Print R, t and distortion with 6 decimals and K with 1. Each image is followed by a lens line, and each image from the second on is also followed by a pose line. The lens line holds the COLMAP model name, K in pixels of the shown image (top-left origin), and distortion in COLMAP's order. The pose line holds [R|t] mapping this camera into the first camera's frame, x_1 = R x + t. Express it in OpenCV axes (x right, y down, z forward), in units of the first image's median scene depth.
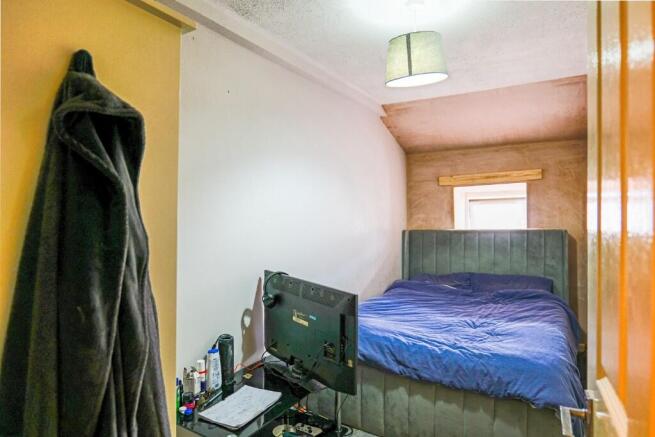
lens RADIAL K [[394.7, 0, 327.5], [0, 394.7, 218.5], [0, 0, 1]] dist [-0.021150, 0.020621]
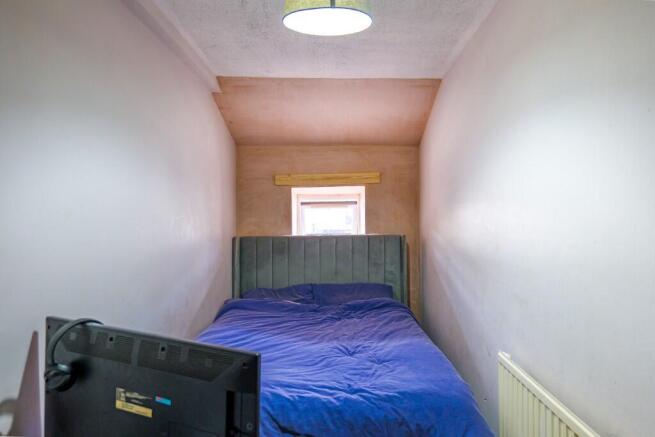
lens RADIAL K [[394.7, 0, 327.5], [0, 394.7, 218.5], [0, 0, 1]] dist [-0.021150, 0.020621]
pose [[0.857646, 0.009798, 0.514147, -0.071978], [-0.003871, 0.999913, -0.012597, 0.000667], [-0.514226, 0.008813, 0.857609, 0.231414]]
